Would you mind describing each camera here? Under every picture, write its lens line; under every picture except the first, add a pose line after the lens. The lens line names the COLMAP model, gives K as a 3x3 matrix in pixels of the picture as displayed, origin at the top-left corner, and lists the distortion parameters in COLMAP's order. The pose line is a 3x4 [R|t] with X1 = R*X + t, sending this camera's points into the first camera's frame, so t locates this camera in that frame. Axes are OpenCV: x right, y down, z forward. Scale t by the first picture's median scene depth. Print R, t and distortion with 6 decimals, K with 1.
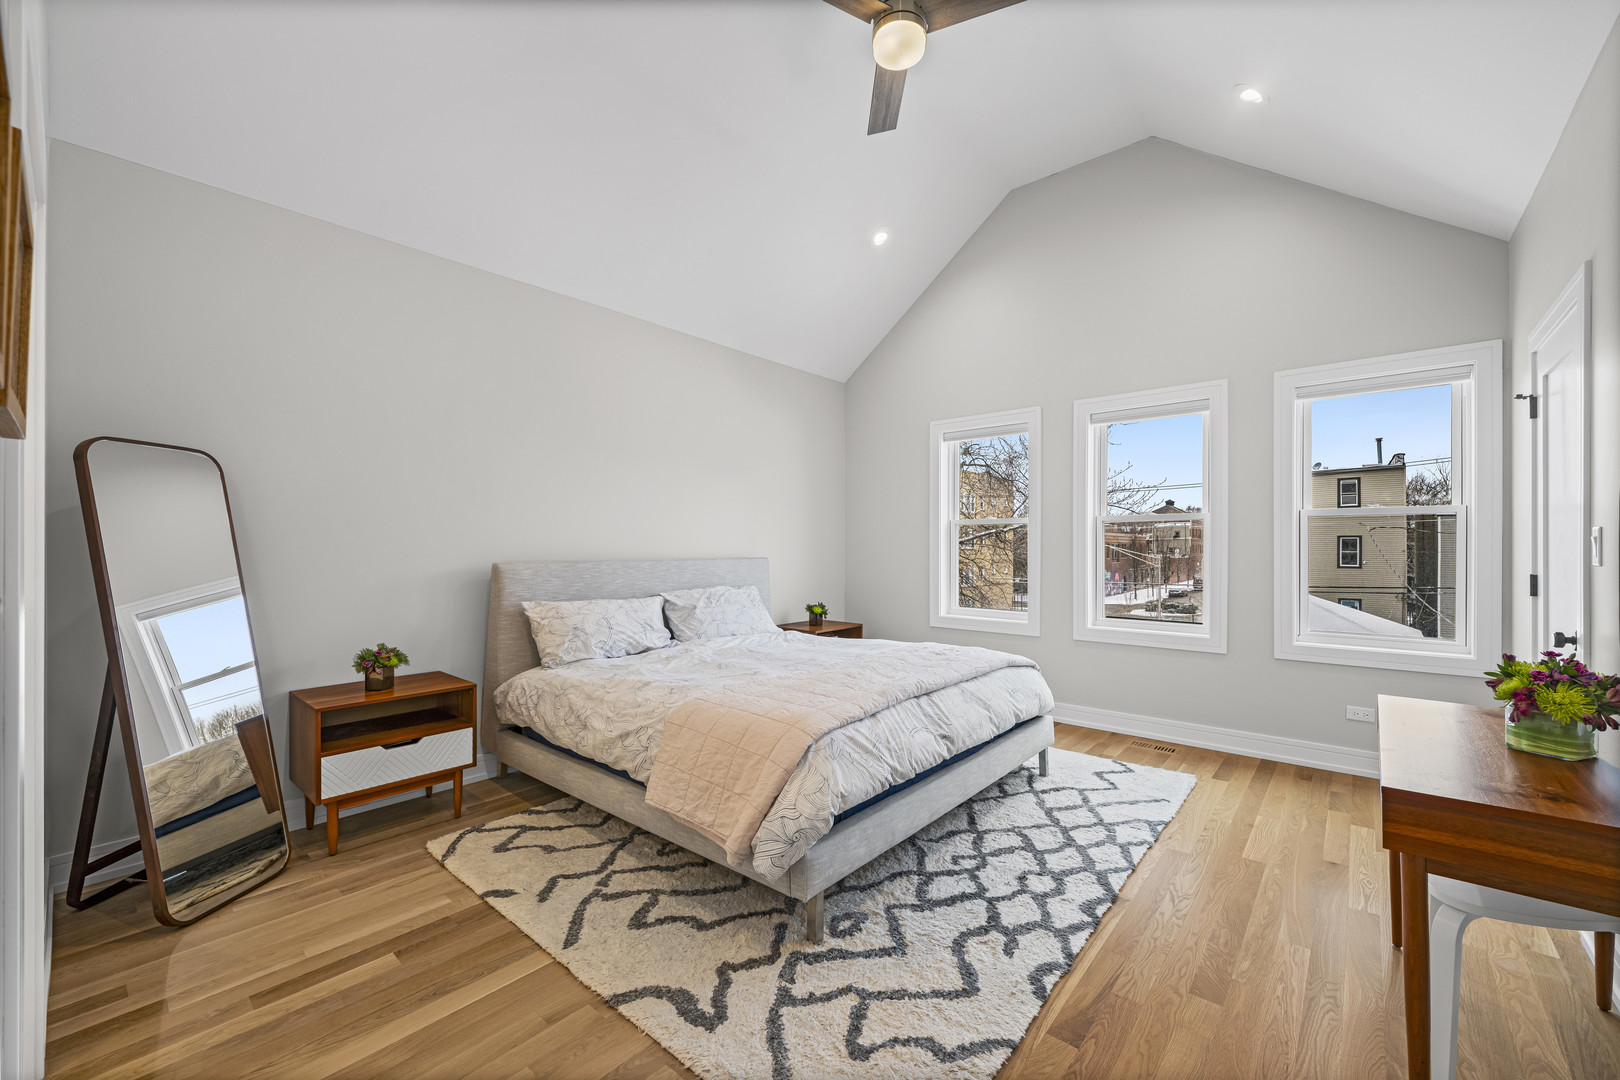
lens RADIAL K [[642.9, 0, 808.0], [0, 642.9, 548.5], [0, 0, 1]] dist [0.000733, 0.000230]
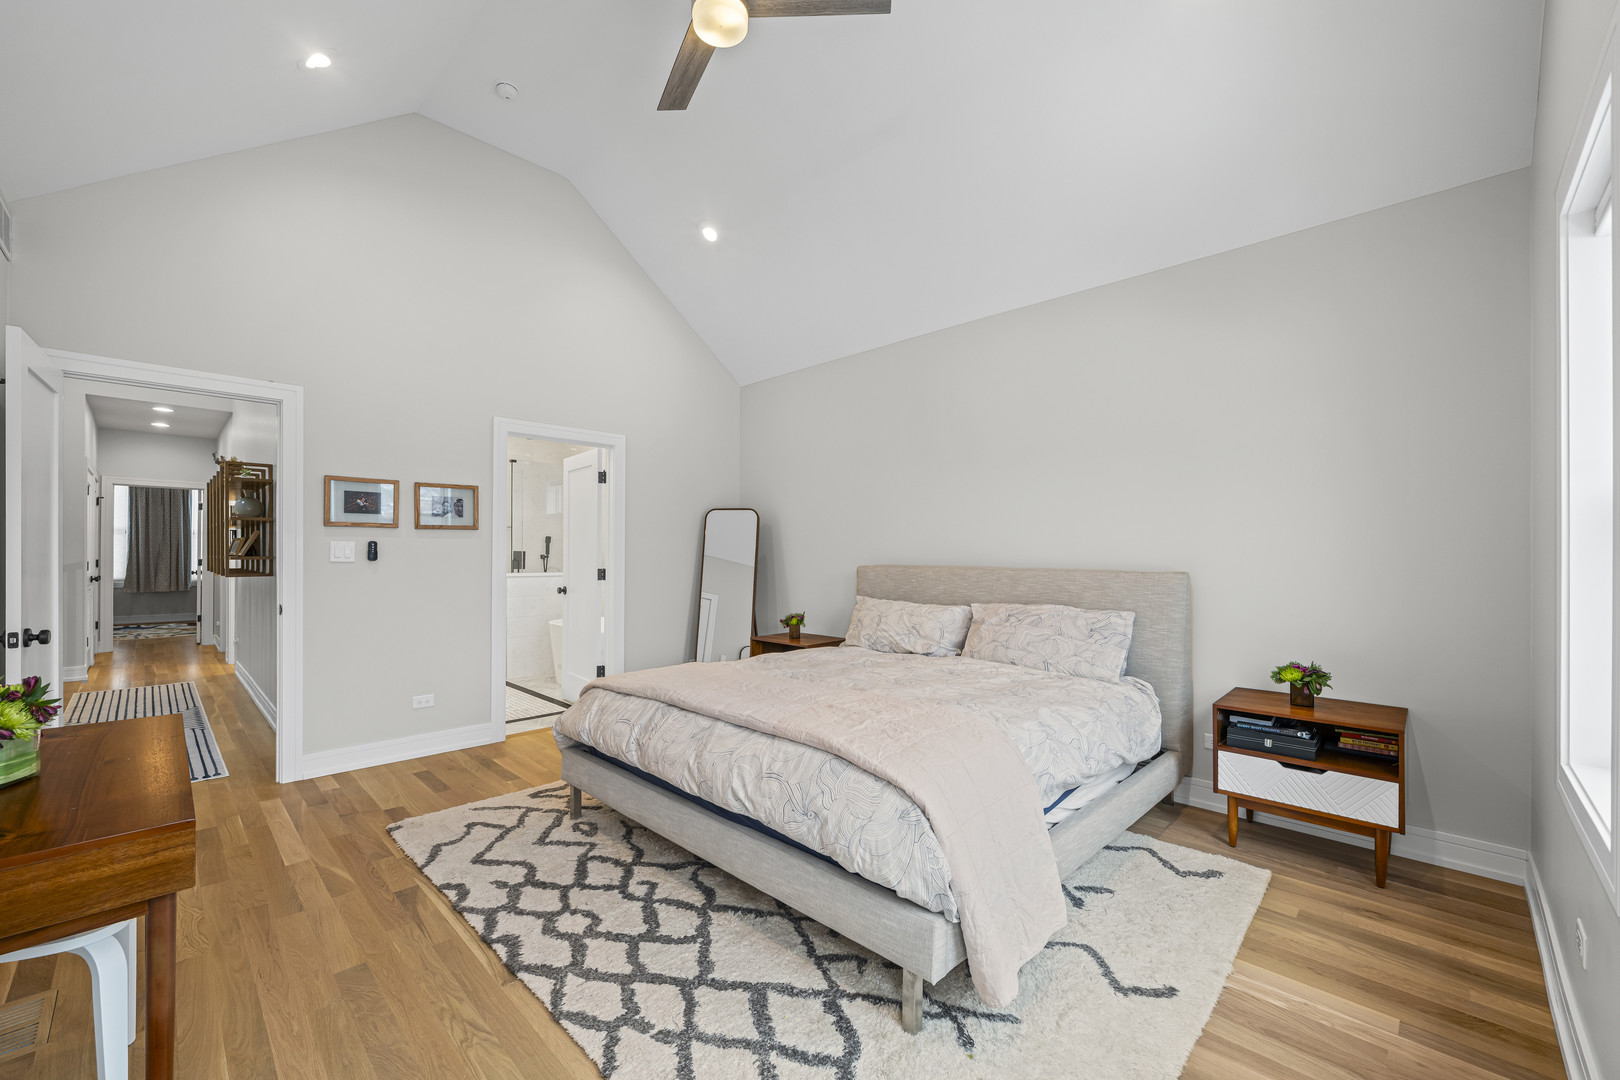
lens RADIAL K [[642.9, 0, 818.0], [0, 642.9, 539.0], [0, 0, 1]] dist [0.000733, 0.000230]
pose [[-0.053119, -0.018173, -0.998423, 1.261252], [-0.003441, 0.999832, -0.018015, -0.014879], [0.998582, 0.002478, -0.053172, 1.386683]]
